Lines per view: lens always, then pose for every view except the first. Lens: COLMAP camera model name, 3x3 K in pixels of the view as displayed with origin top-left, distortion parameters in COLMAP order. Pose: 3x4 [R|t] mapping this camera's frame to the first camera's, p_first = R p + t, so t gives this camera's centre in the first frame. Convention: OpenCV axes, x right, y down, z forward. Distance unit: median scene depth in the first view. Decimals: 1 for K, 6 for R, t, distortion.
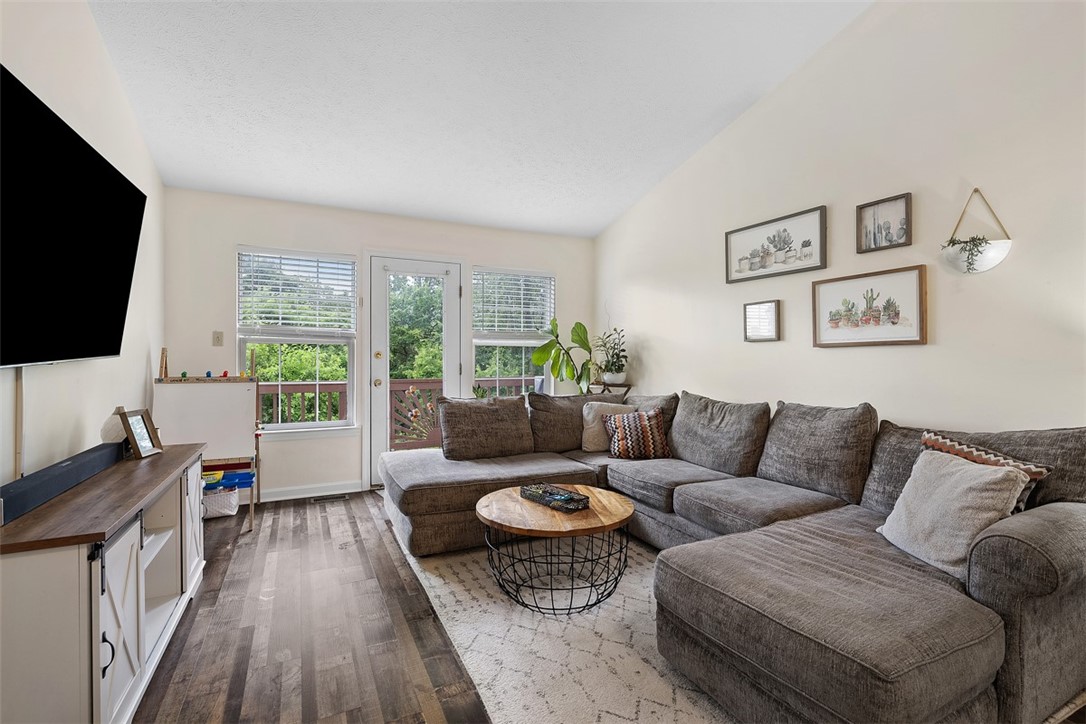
lens RADIAL K [[487.9, 0, 543.0], [0, 487.9, 362.0], [0, 0, 1]] dist [-0.002638, 0.000162]
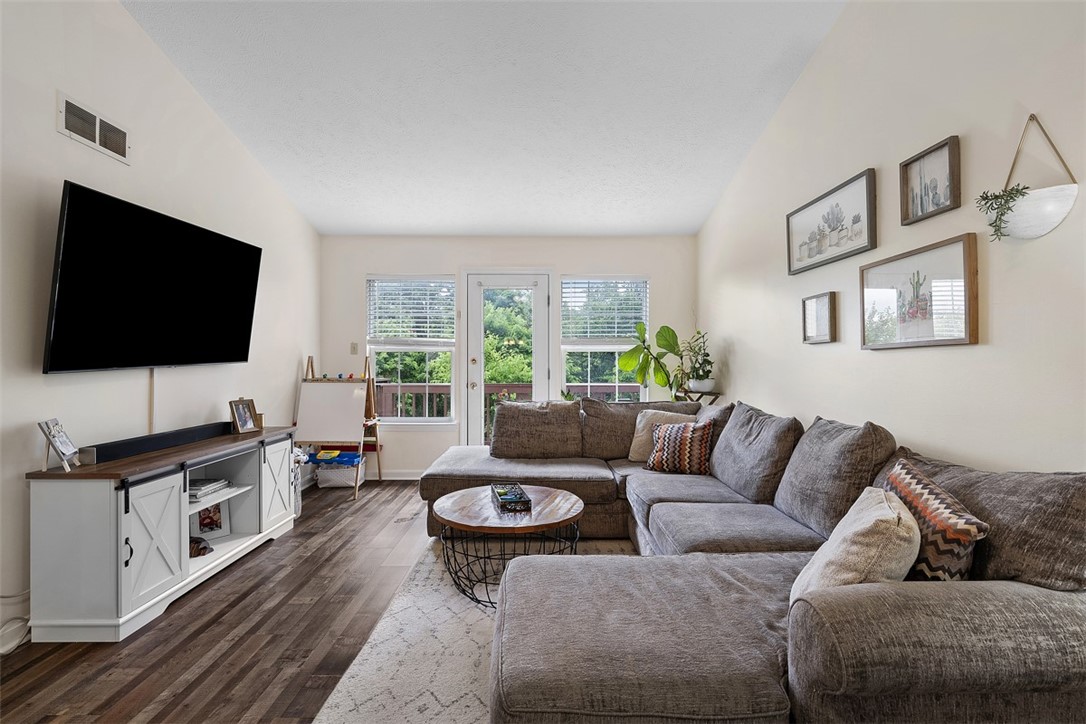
lens RADIAL K [[487.9, 0, 543.0], [0, 487.9, 362.0], [0, 0, 1]] dist [-0.002638, 0.000162]
pose [[0.900679, -0.001642, -0.434482, 0.398179], [-0.003521, 0.999932, -0.011077, -0.000051], [0.434471, 0.011507, 0.900612, 0.063865]]
